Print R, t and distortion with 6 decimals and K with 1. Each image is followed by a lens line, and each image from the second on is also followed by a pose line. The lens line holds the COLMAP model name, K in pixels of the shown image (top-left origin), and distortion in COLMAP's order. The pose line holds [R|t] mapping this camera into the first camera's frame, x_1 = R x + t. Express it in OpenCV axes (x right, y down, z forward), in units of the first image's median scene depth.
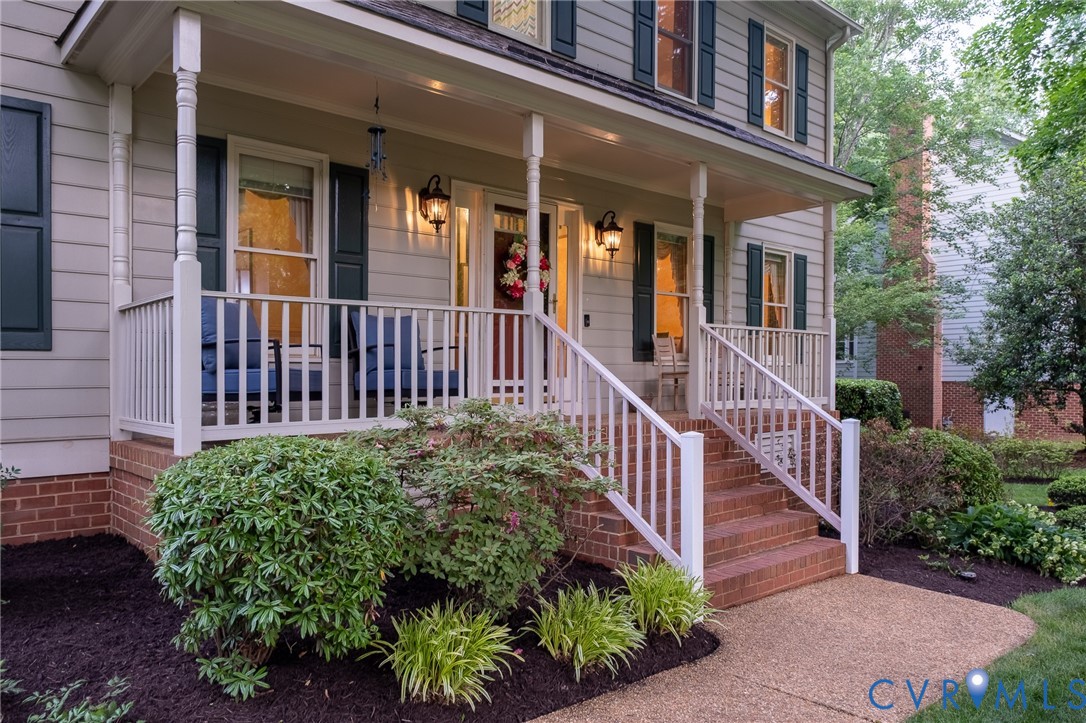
lens RADIAL K [[774.4, 0, 562.2], [0, 774.4, 366.1], [0, 0, 1]] dist [-0.001844, -0.001063]
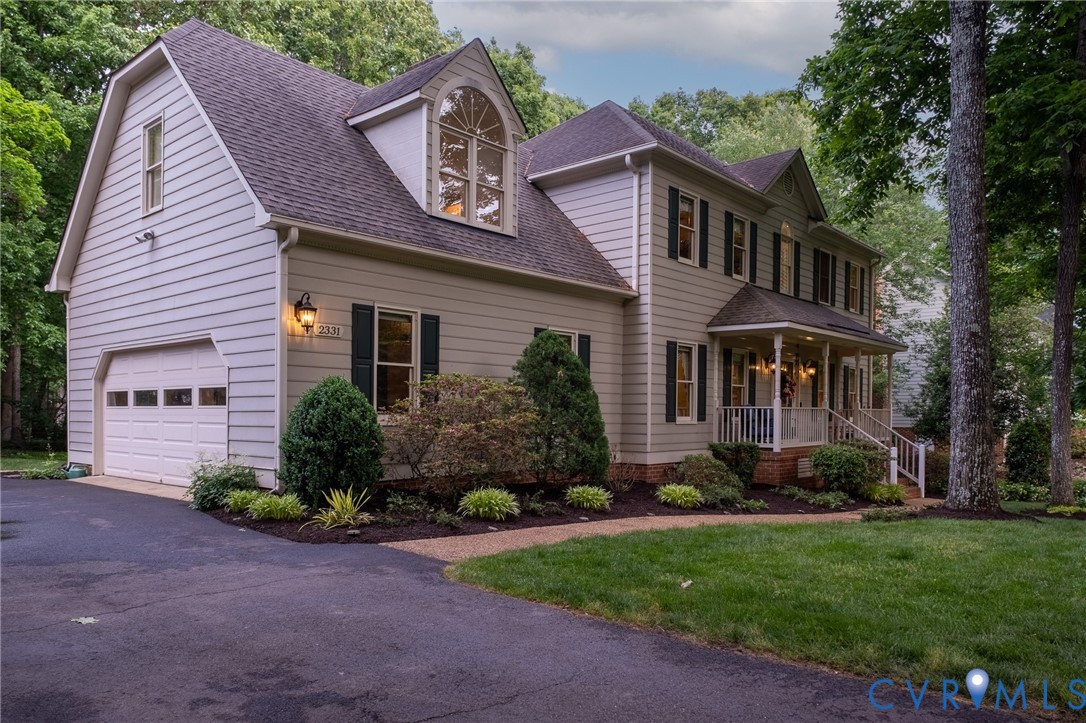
lens RADIAL K [[768.1, 0, 542.9], [0, 768.1, 409.2], [0, 0, 1]] dist [0.002657, 0.000687]
pose [[0.995158, 0.011098, 0.097660, -0.738146], [-0.011604, 0.999922, 0.004621, -0.033788], [-0.097601, -0.005732, 0.995209, -0.963248]]
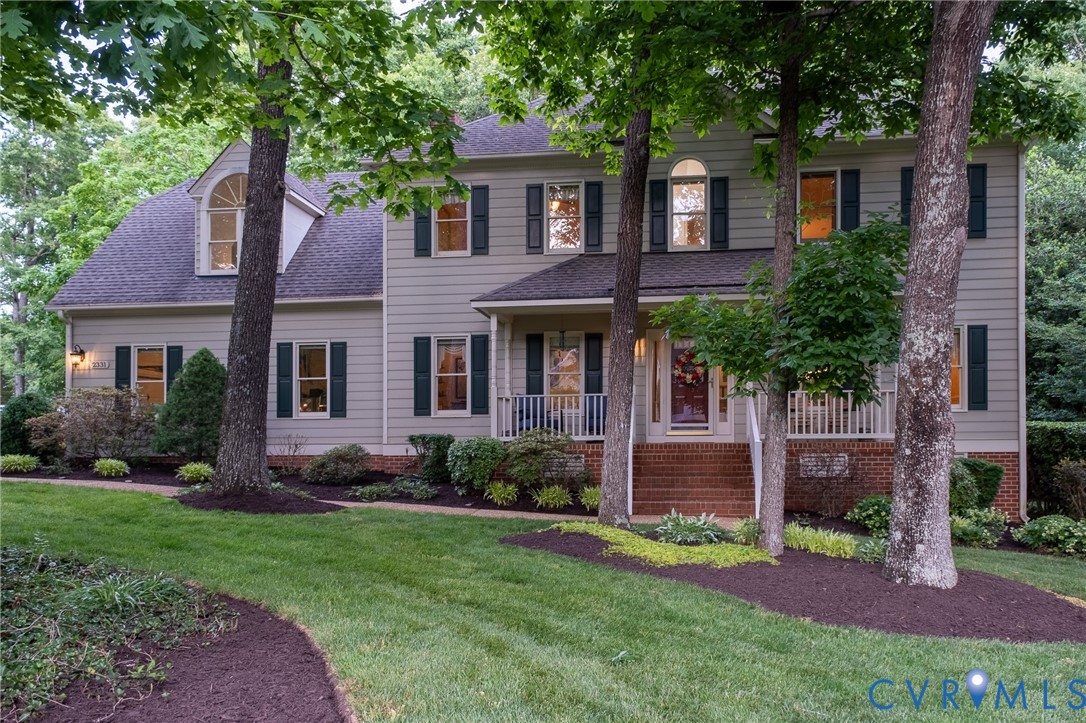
lens RADIAL K [[802.7, 0, 543.0], [0, 802.7, 361.5], [0, 0, 1]] dist [0.004489, 0.001117]
pose [[0.636673, -0.072473, -0.767721, 0.857838], [0.012187, 0.996395, -0.083953, 0.018852], [0.771038, 0.044095, 0.635261, -0.388966]]
